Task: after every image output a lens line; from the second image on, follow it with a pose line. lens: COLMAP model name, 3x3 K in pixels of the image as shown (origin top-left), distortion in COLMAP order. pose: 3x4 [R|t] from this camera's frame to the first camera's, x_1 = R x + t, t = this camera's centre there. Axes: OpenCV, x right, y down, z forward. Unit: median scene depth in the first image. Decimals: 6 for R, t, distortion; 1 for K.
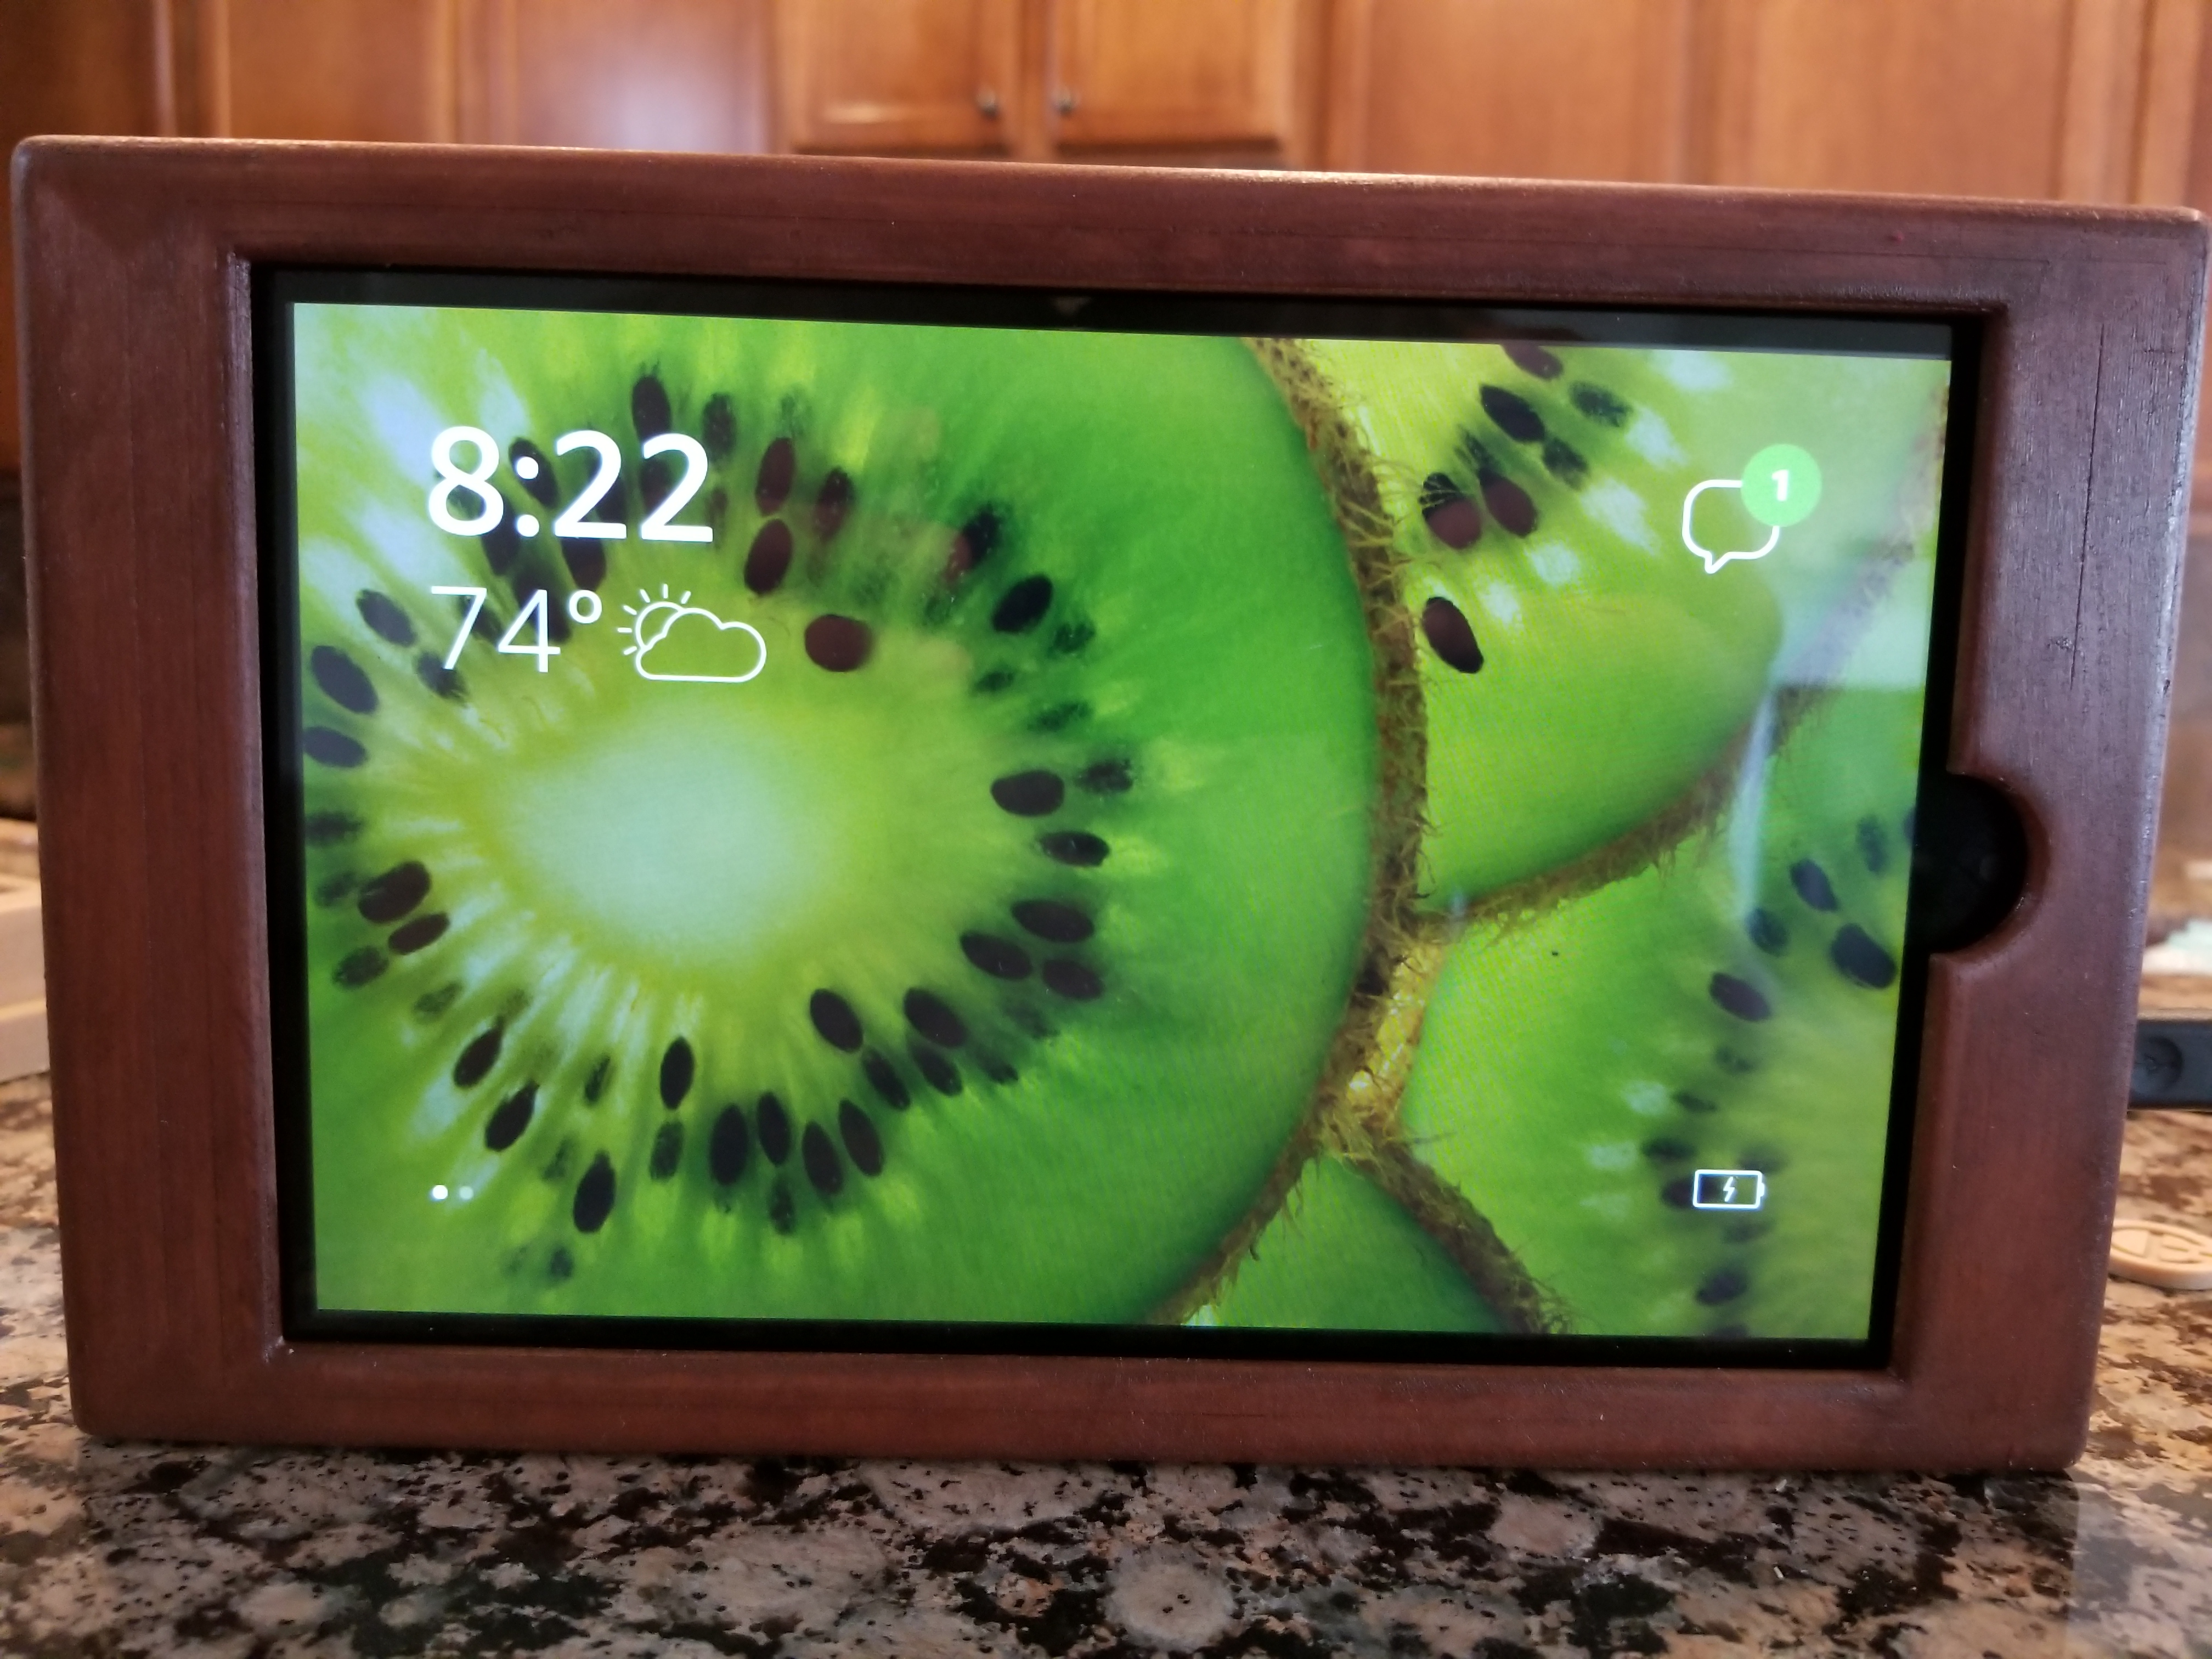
lens RADIAL K [[1727.1, 0, 1111.8], [0, 1727.1, 770.4], [0, 0, 1]] dist [0.080145, -0.164325]
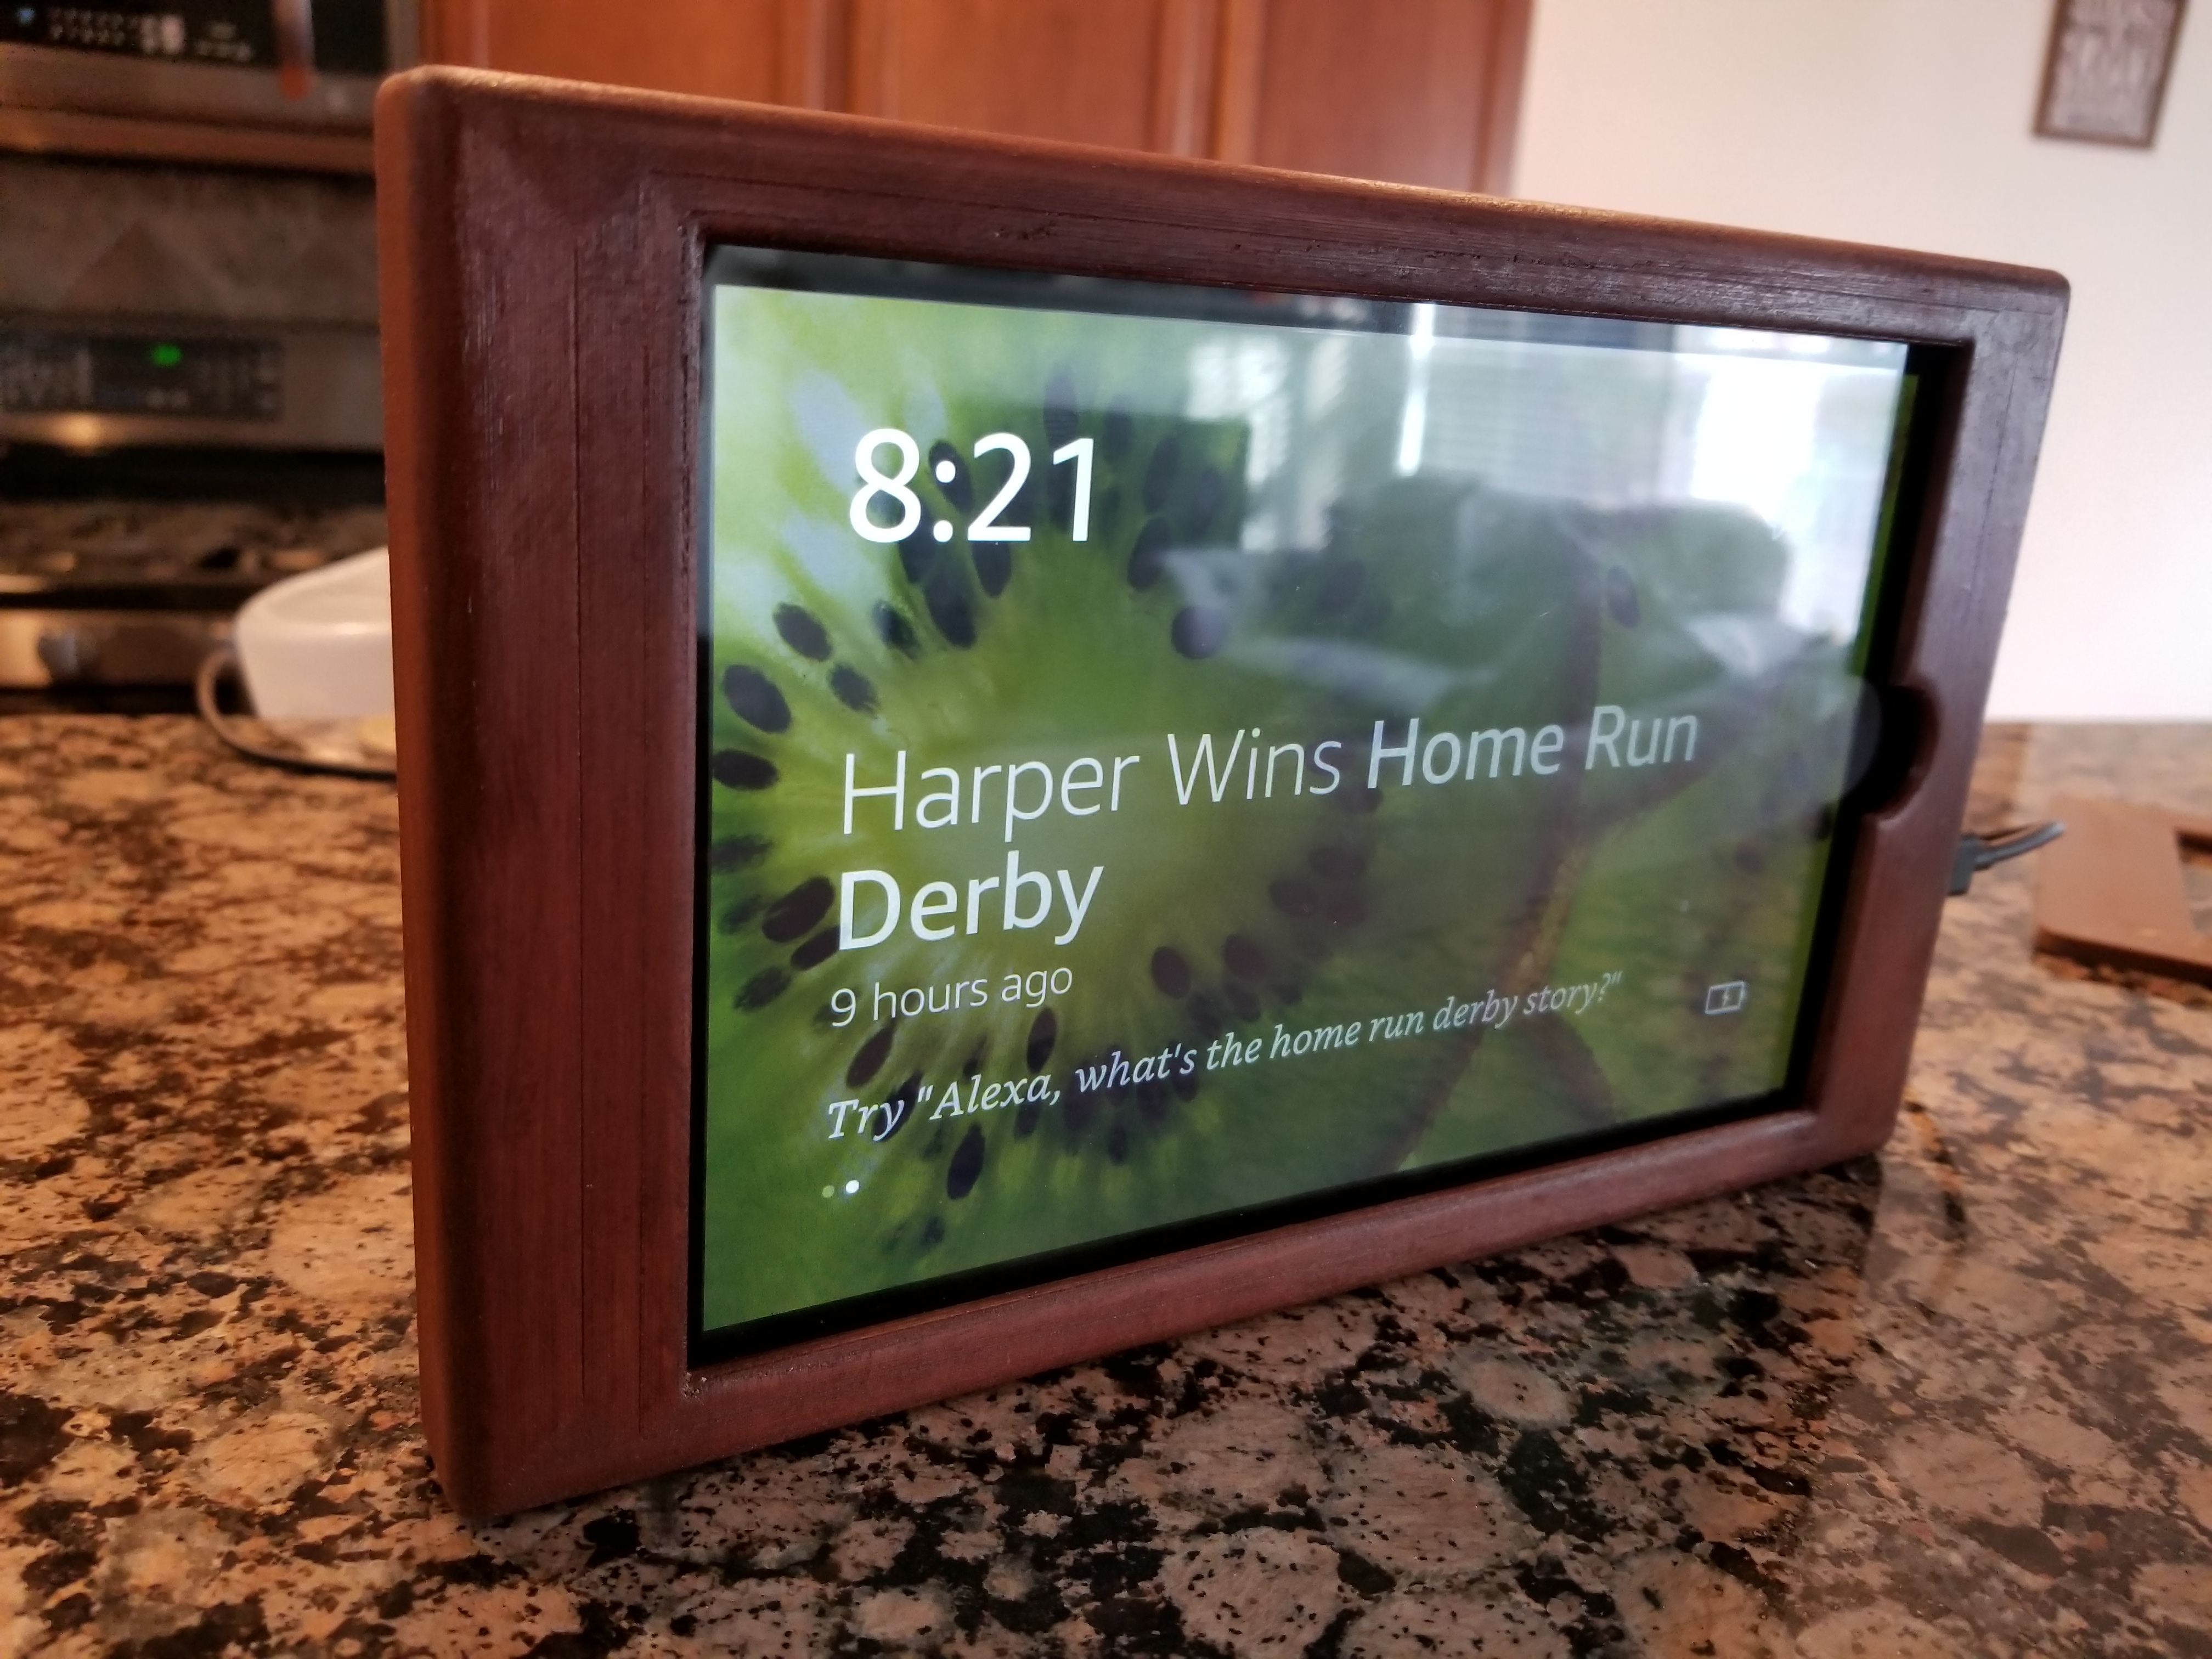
lens RADIAL K [[1723.7, 0, 1099.7], [0, 1723.7, 782.0], [0, 0, 1]] dist [0.127795, -0.240071]
pose [[0.876441, -0.089715, 0.473078, -0.711906], [0.005059, 0.984150, 0.177264, -0.169313], [-0.481483, -0.152968, 0.863003, 0.098744]]
